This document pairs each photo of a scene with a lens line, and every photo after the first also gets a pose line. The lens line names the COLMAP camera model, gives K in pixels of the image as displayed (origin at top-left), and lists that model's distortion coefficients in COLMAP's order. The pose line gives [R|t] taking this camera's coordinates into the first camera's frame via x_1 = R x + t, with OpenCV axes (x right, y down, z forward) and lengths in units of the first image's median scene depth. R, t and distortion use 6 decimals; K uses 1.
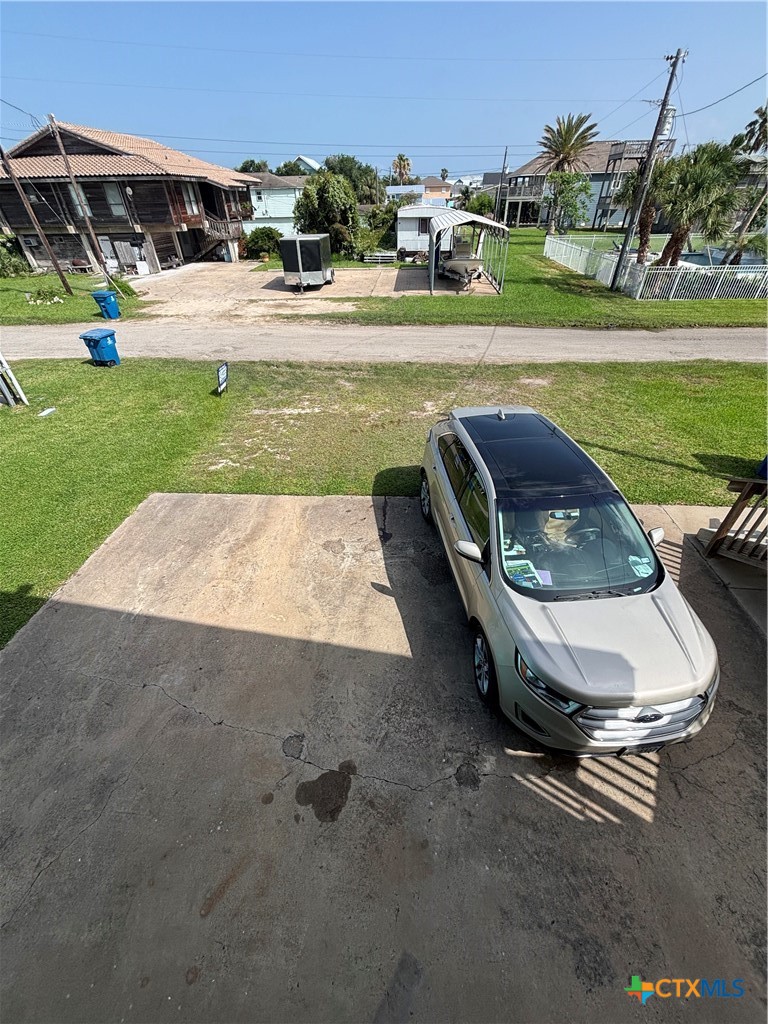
lens RADIAL K [[418.4, 0, 384.0], [0, 418.4, 512.0], [0, 0, 1]] dist [0.000138, 0.000867]
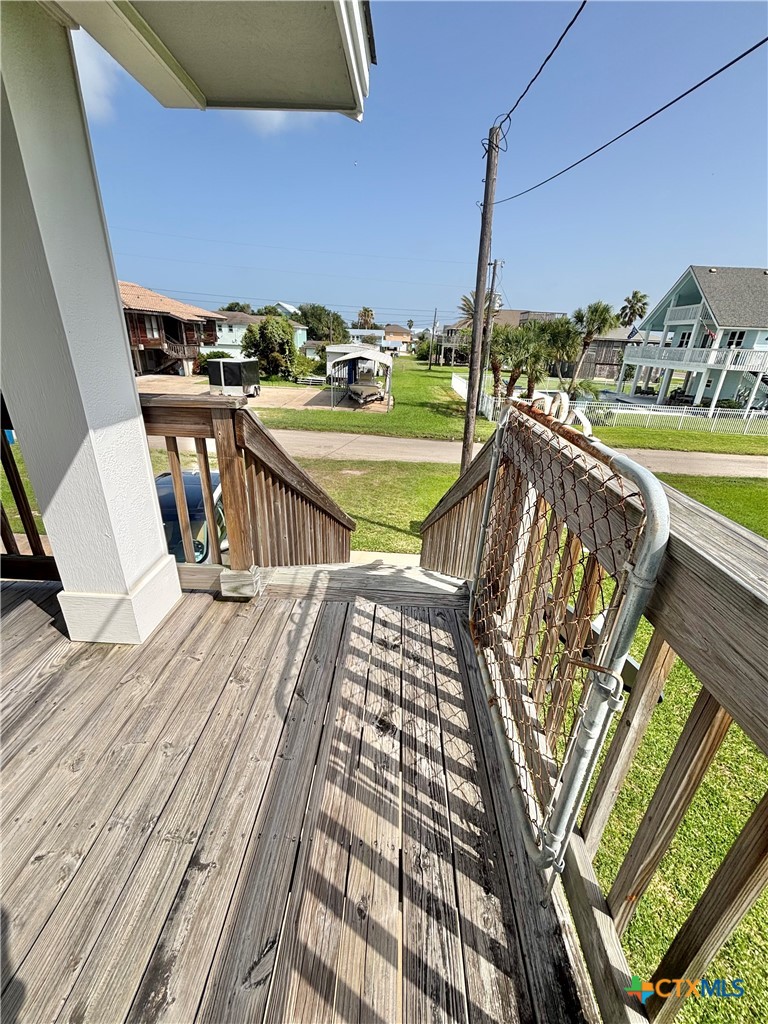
lens RADIAL K [[418.4, 0, 384.0], [0, 418.4, 512.0], [0, 0, 1]] dist [0.000138, 0.000867]
pose [[0.997053, 0.041669, 0.064418, 0.135038], [-0.024412, 0.968322, -0.248510, 0.038278], [-0.072733, 0.246205, 0.966485, -0.062422]]
